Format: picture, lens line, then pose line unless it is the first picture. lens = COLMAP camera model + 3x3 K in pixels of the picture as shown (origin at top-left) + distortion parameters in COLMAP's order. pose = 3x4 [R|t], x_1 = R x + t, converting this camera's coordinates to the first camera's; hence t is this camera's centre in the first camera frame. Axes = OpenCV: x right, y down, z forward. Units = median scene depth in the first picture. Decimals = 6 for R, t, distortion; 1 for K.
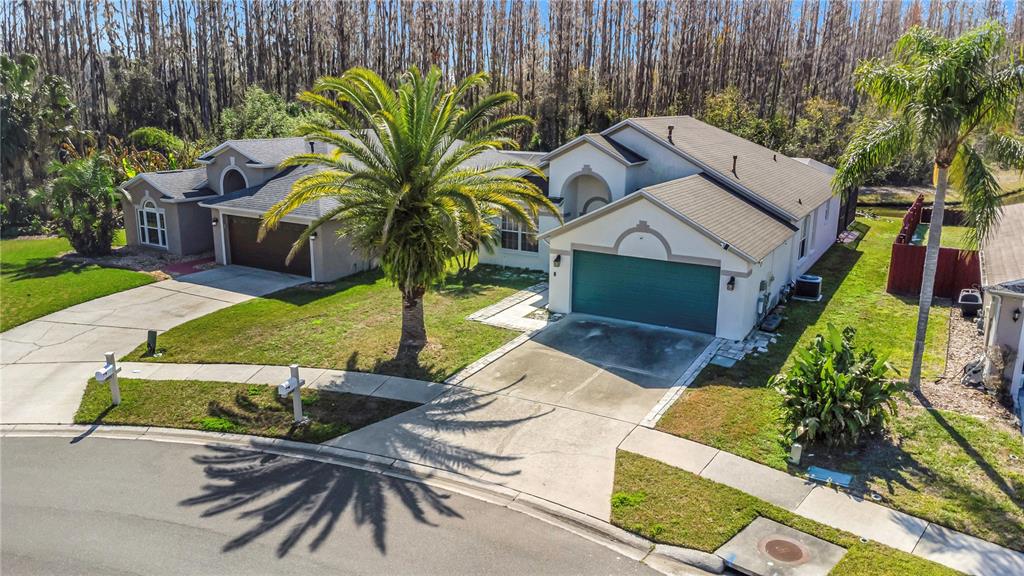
lens RADIAL K [[729.7, 0, 514.6], [0, 729.7, 274.7], [0, 0, 1]] dist [0.019373, -0.002238]
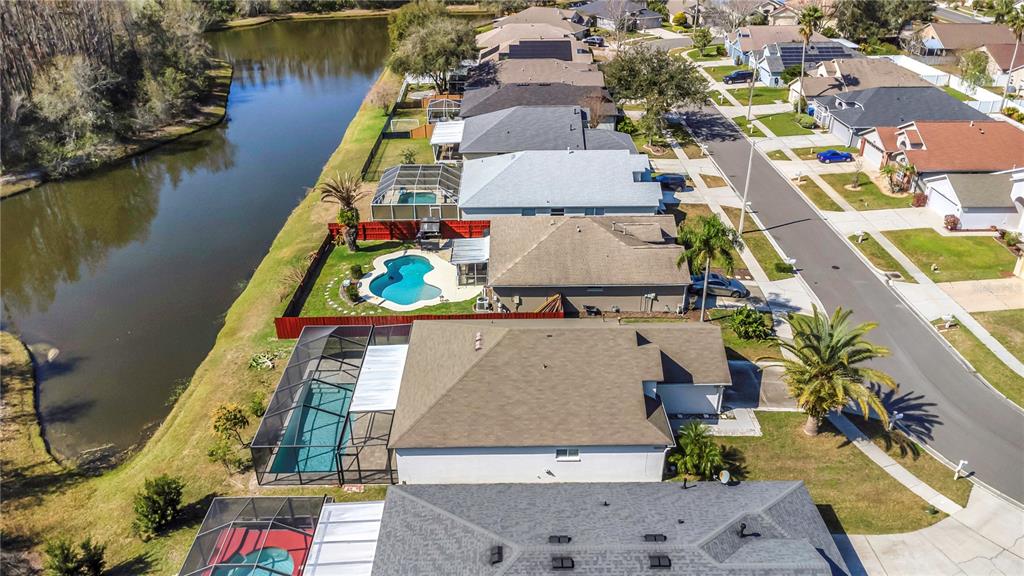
lens RADIAL K [[740.8, 0, 511.6], [0, 740.8, 281.8], [0, 0, 1]] dist [0.013903, -0.003499]
pose [[-0.507236, -0.414893, 0.755364, -1.305893], [0.203016, 0.794298, 0.572605, -1.887090], [-0.837554, 0.443797, -0.318667, 2.567804]]
